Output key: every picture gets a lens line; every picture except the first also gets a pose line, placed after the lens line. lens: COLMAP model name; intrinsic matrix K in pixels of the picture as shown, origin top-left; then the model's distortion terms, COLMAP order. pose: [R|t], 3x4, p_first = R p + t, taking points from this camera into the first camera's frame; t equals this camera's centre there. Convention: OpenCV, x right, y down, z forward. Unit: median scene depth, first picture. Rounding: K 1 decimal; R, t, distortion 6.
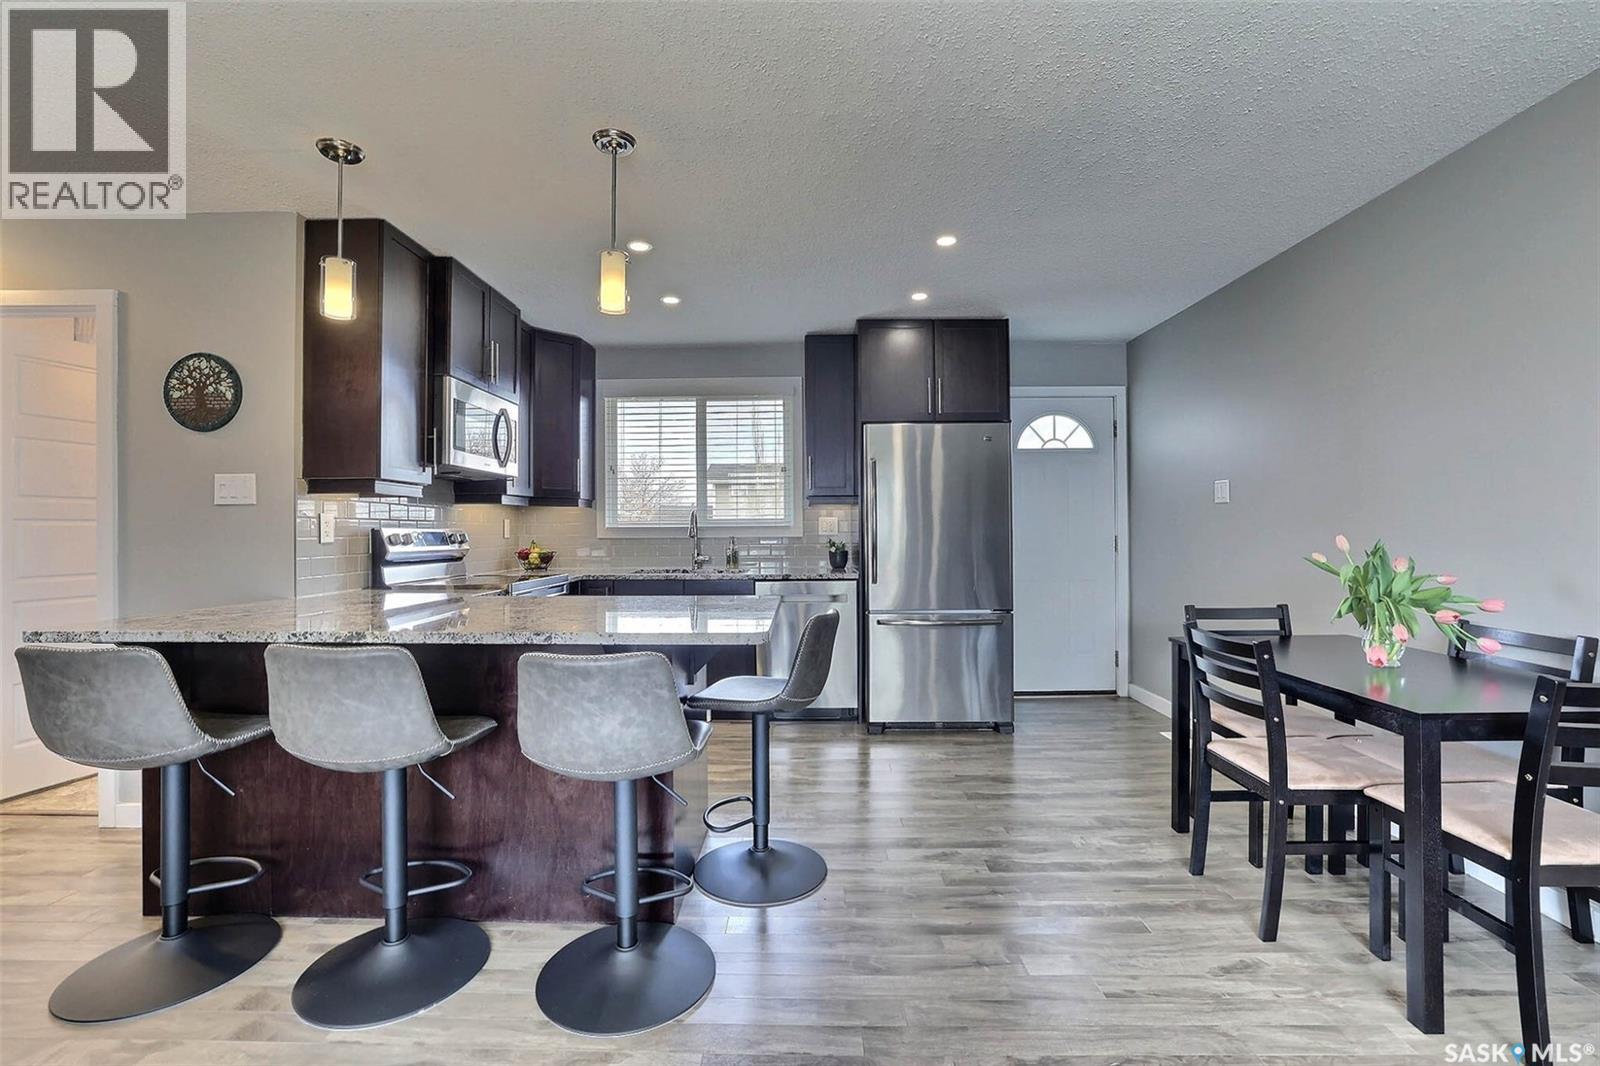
lens RADIAL K [[696.2, 0, 798.4], [0, 696.2, 525.1], [0, 0, 1]] dist [-0.056130, 0.022592]
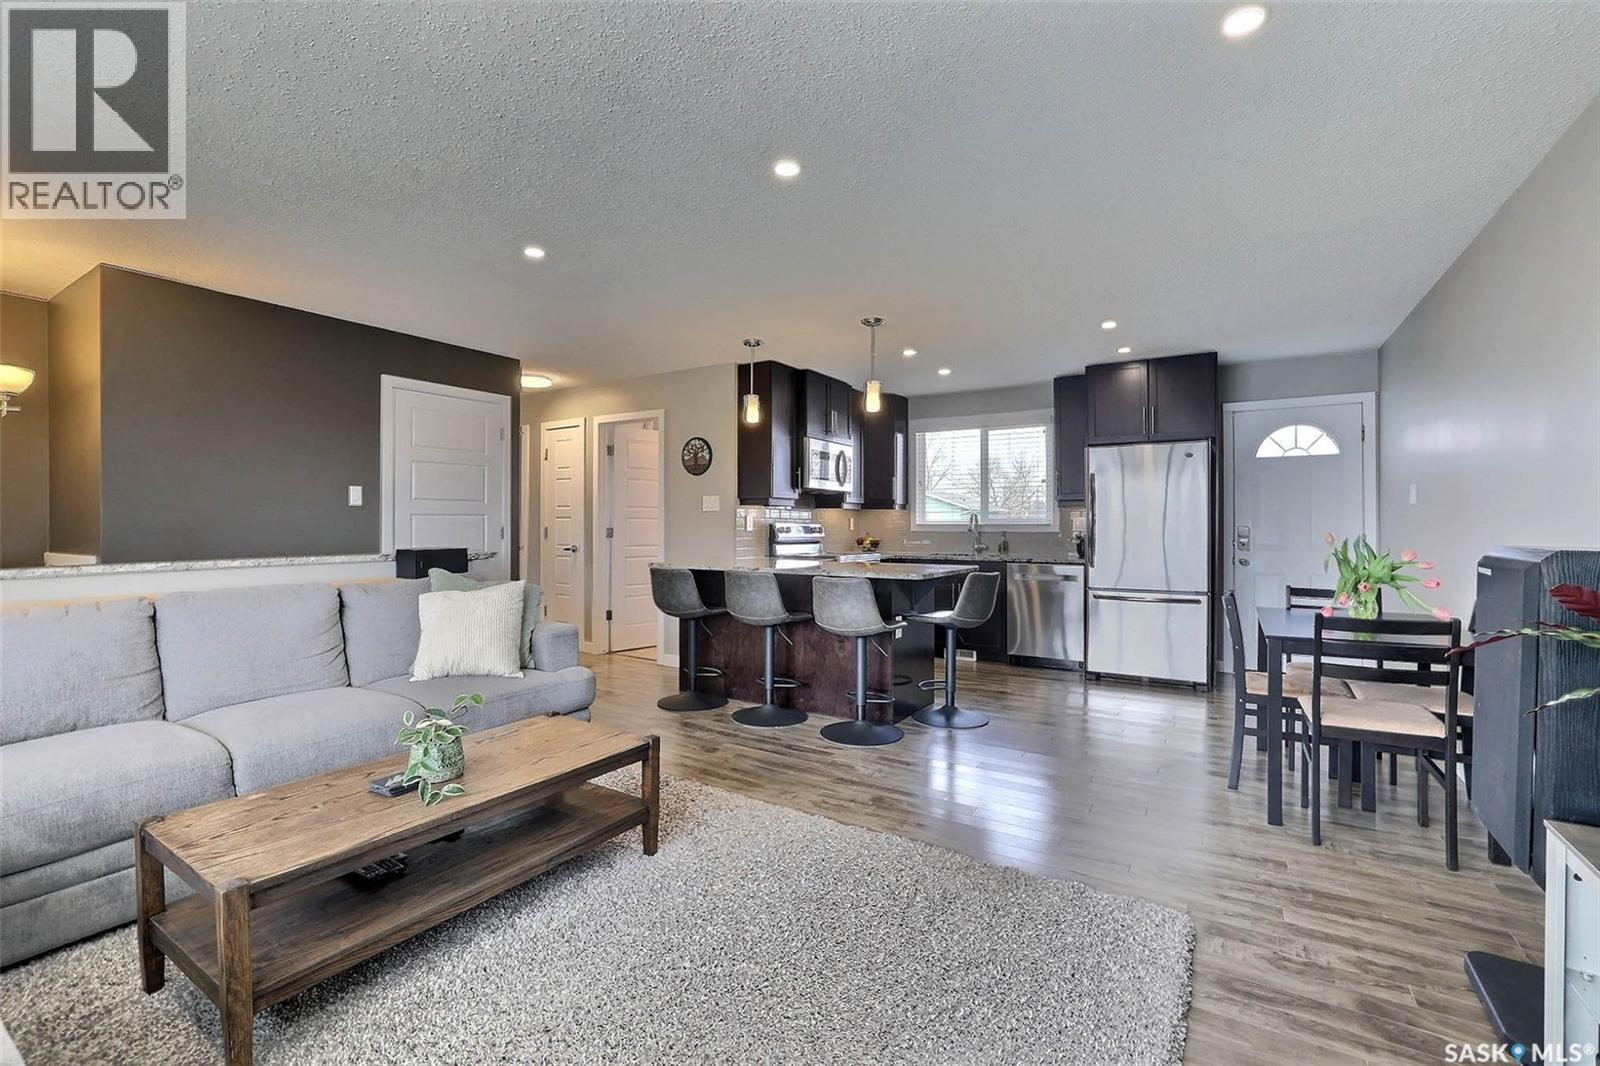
lens RADIAL K [[696.2, 0, 798.4], [0, 696.2, 525.1], [0, 0, 1]] dist [-0.056130, 0.022592]
pose [[0.856286, 0.009396, -0.516416, 0.411320], [-0.005665, 0.999945, 0.008801, -0.007748], [0.516471, -0.004611, 0.856292, -0.564746]]
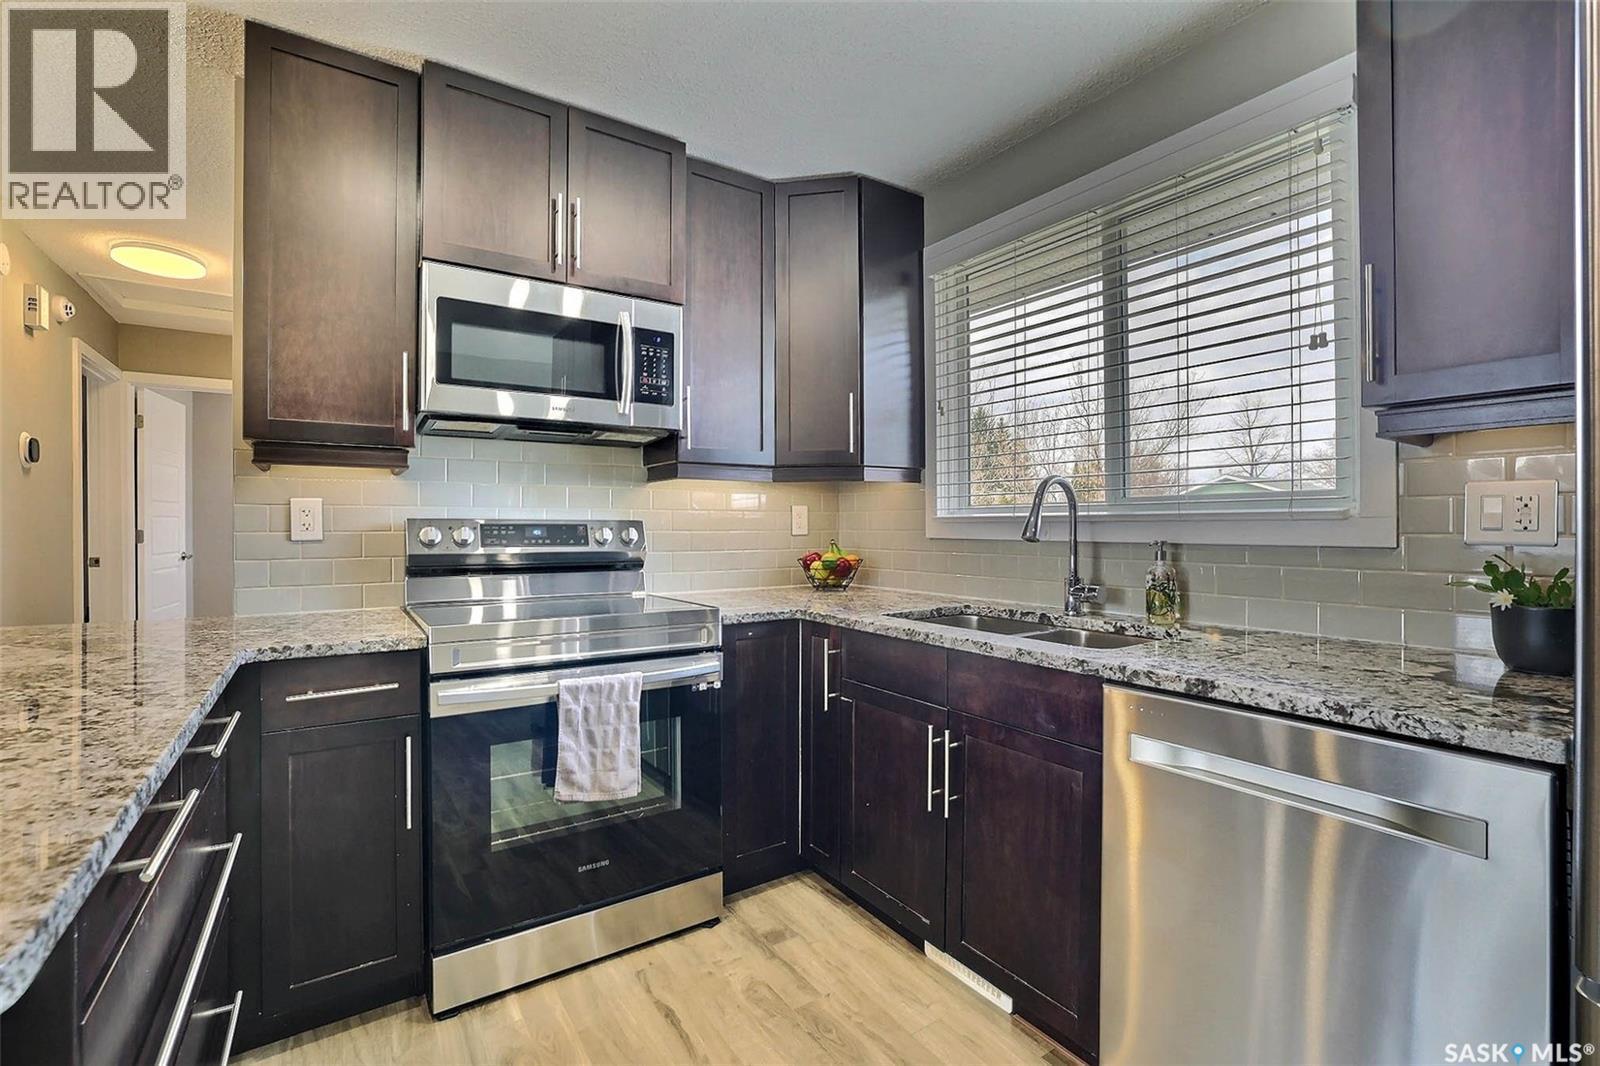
lens RADIAL K [[696.2, 0, 798.4], [0, 696.2, 525.1], [0, 0, 1]] dist [-0.056130, 0.022592]
pose [[0.571557, 0.007872, -0.820524, 0.164835], [0.003104, 0.999926, 0.011755, 0.003729], [0.820556, -0.009266, 0.571491, 0.962651]]
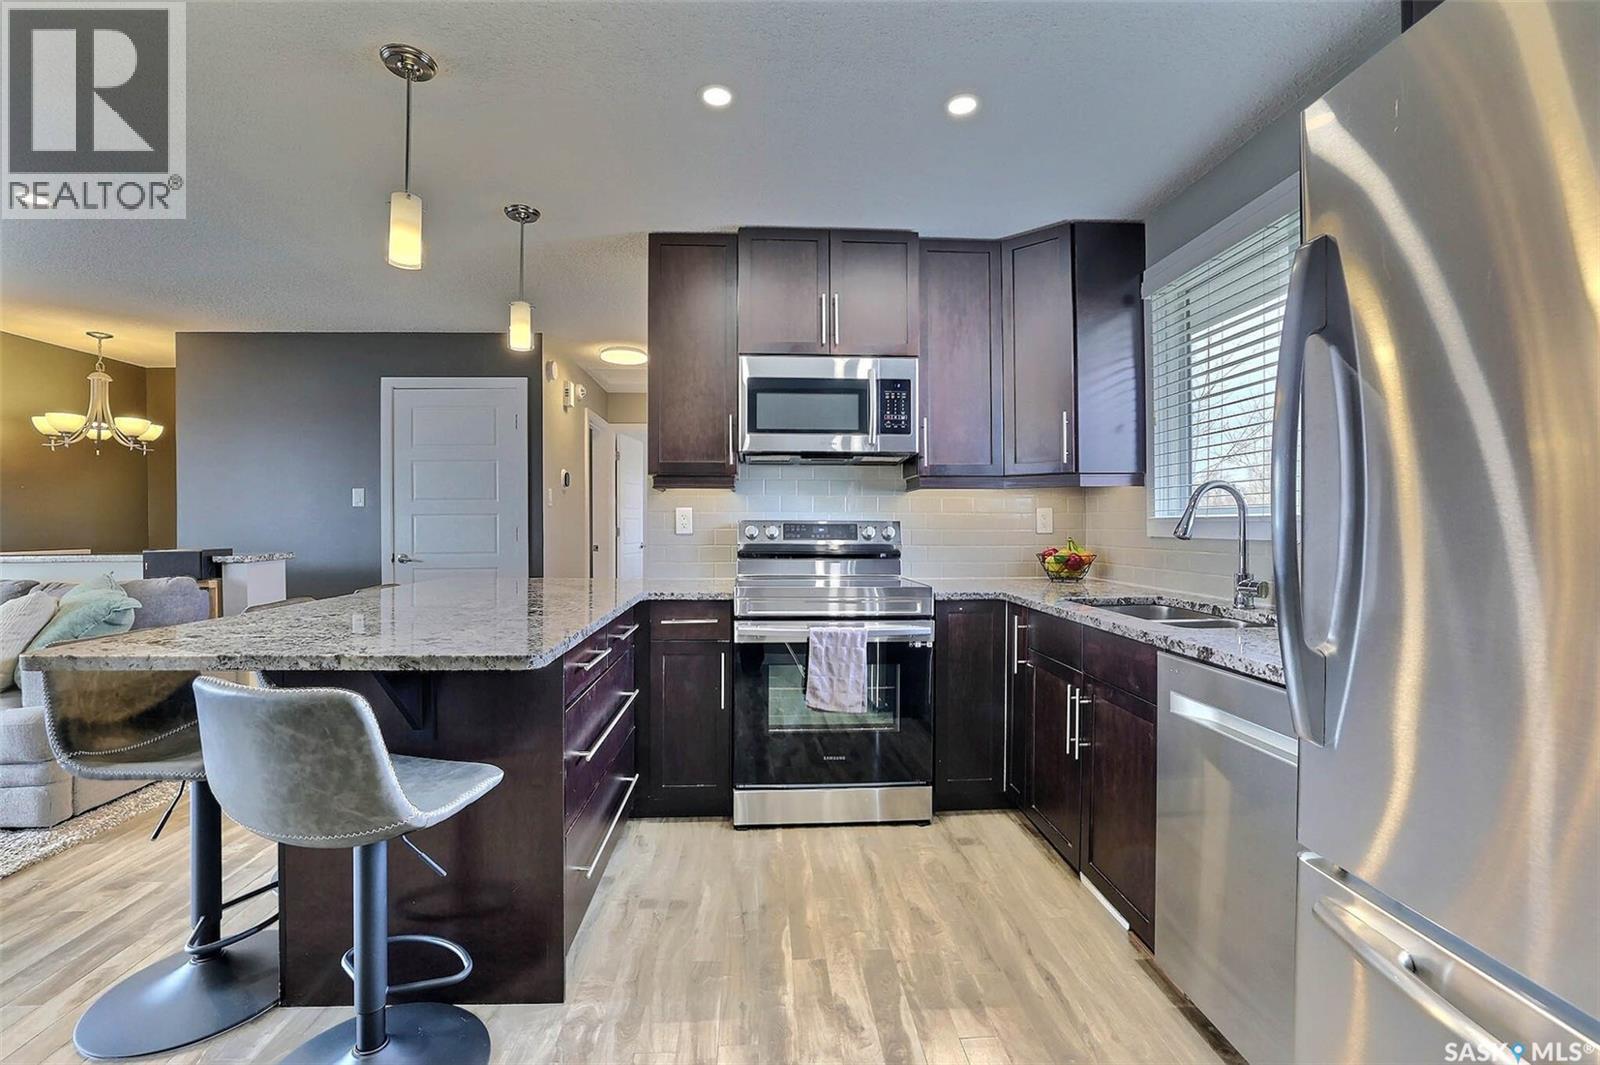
lens RADIAL K [[696.2, 0, 798.4], [0, 696.2, 524.6], [0, 0, 1]] dist [-0.056130, 0.022592]
pose [[0.072702, 0.008009, -0.997322, 0.444981], [0.007453, 0.999935, 0.008573, 0.002417], [0.997326, -0.008057, 0.072637, 1.047081]]
